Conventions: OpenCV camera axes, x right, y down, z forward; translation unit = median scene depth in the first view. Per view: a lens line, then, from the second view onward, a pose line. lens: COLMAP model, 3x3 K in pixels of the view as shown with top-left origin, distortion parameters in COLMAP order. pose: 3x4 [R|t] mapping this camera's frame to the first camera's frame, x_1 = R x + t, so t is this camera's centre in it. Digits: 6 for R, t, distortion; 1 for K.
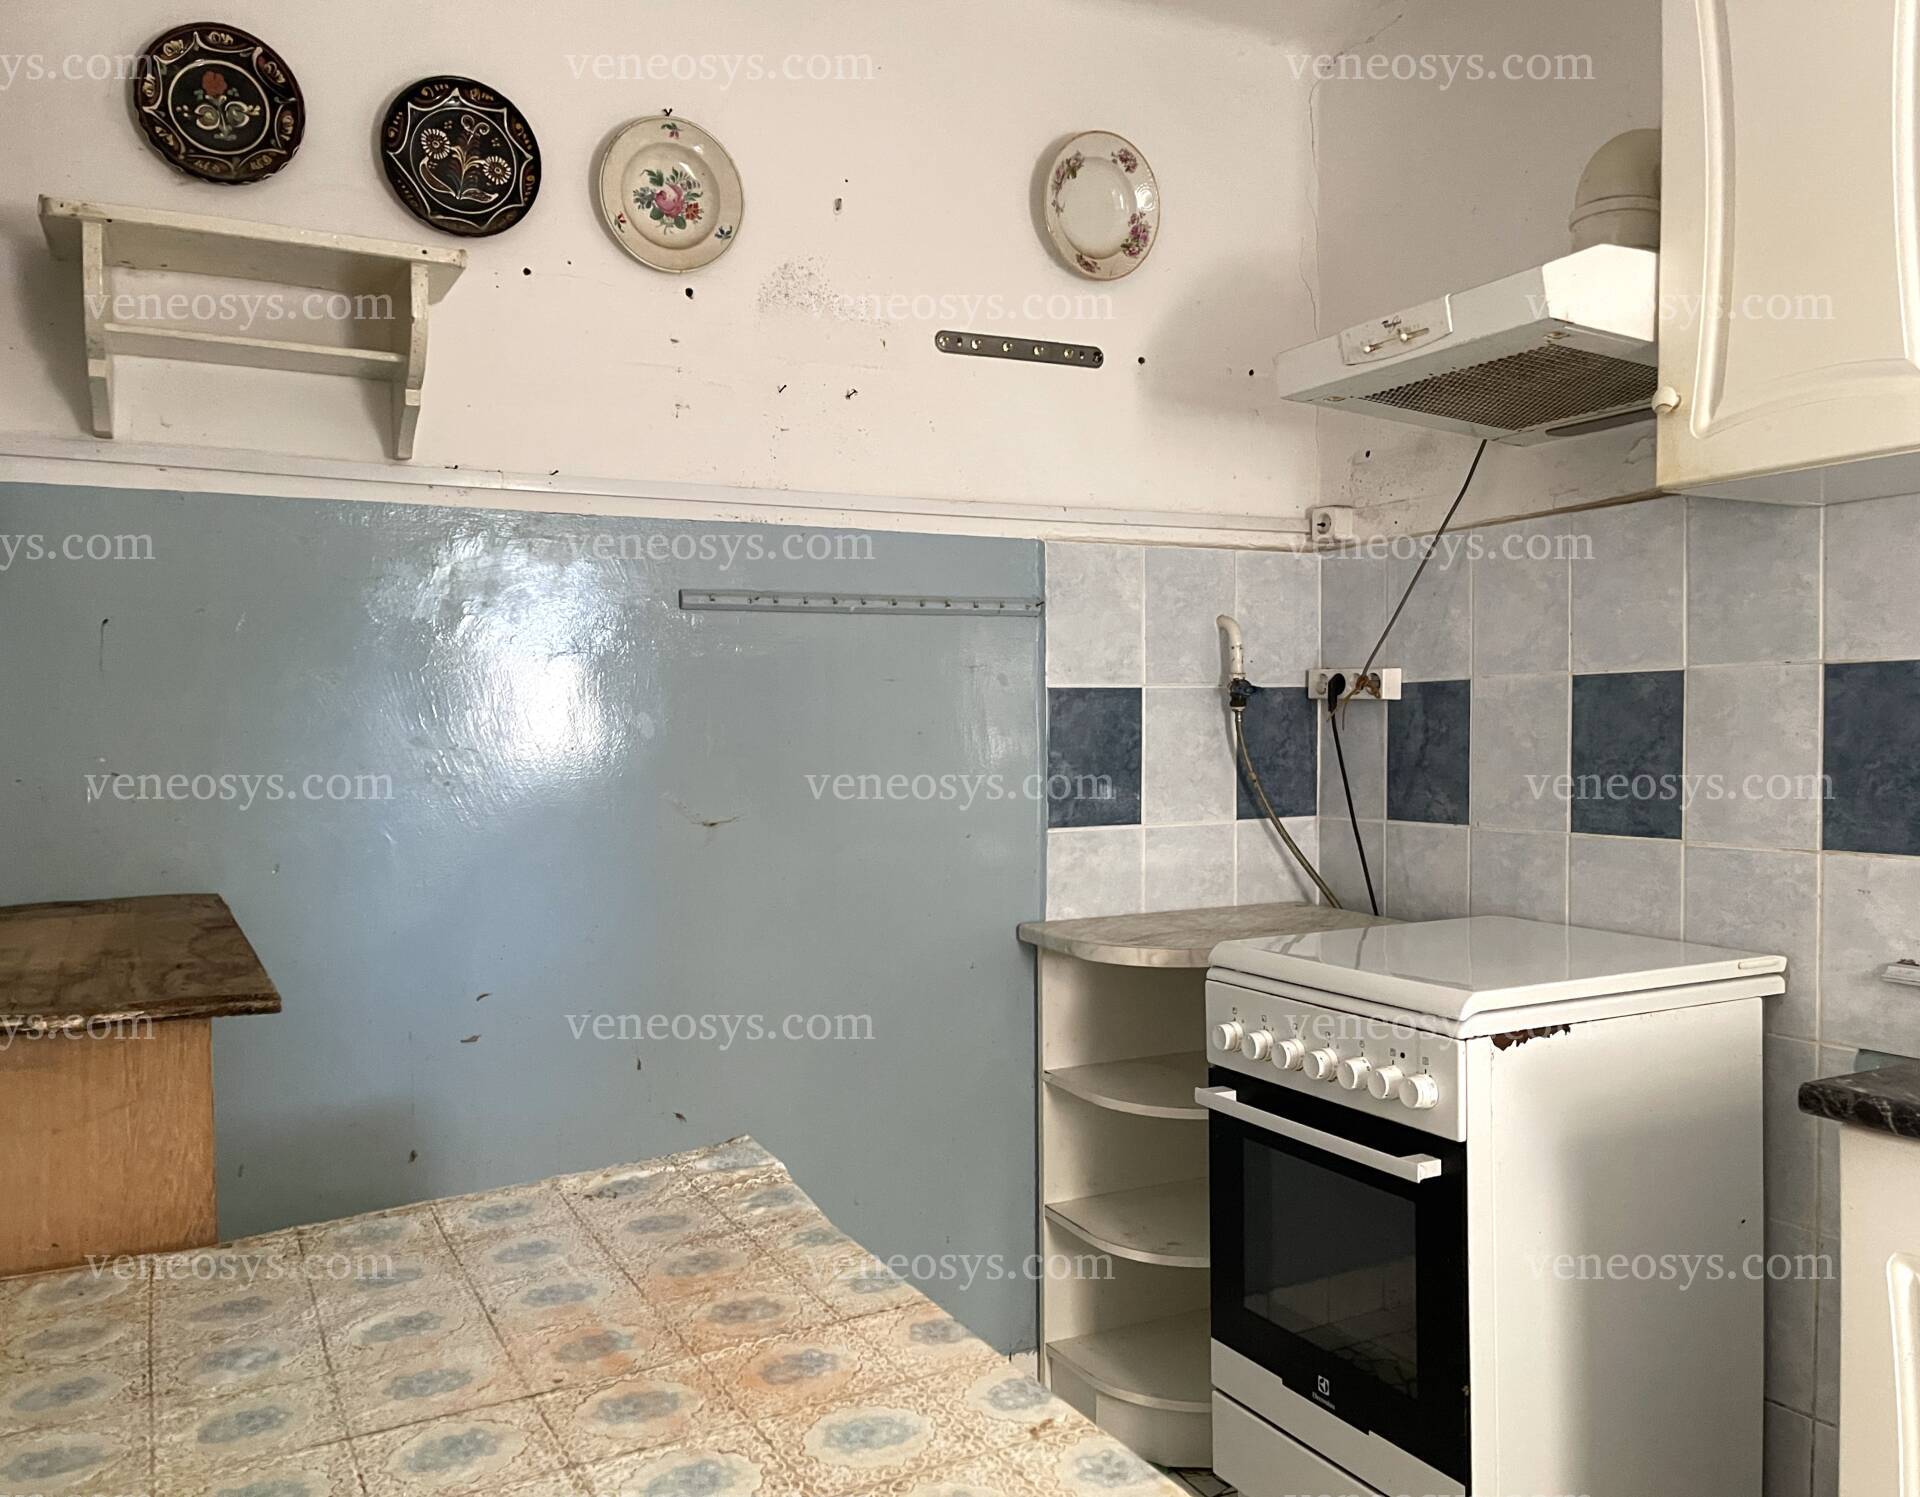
lens RADIAL K [[1565.8, 0, 957.4], [0, 1565.8, 779.9], [0, 0, 1]] dist [0.089236, -0.130858]
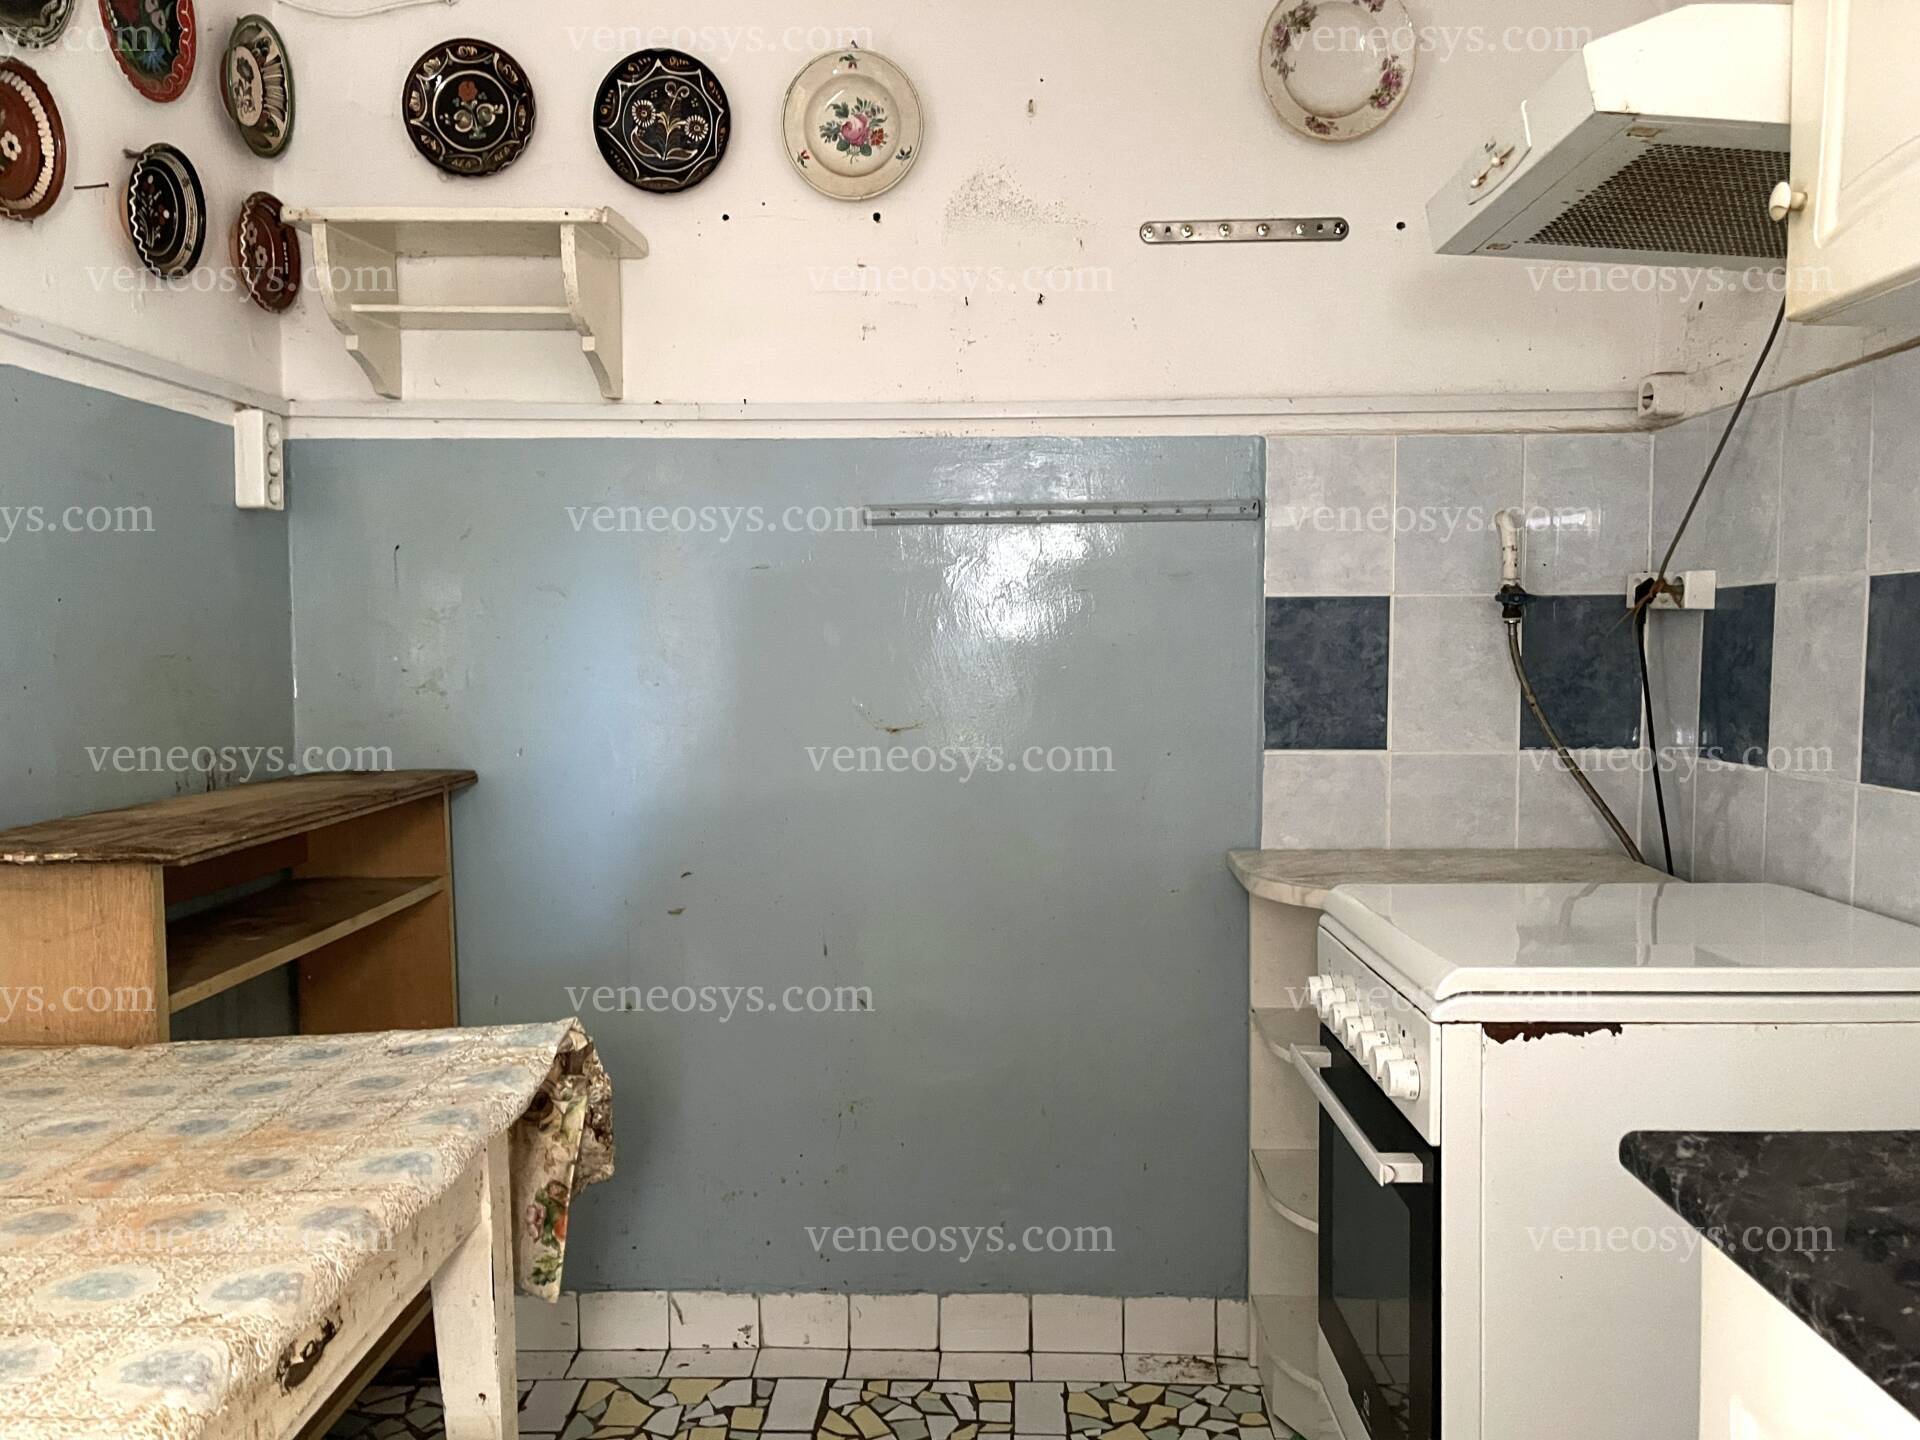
lens RADIAL K [[1495.0, 0, 951.9], [0, 1495.0, 737.5], [0, 0, 1]] dist [0.067408, -0.082754]
pose [[0.874275, 0.039678, -0.483807, 0.367782], [-0.024664, 0.998997, 0.037361, -0.005290], [0.484805, -0.020732, 0.874377, 0.153480]]
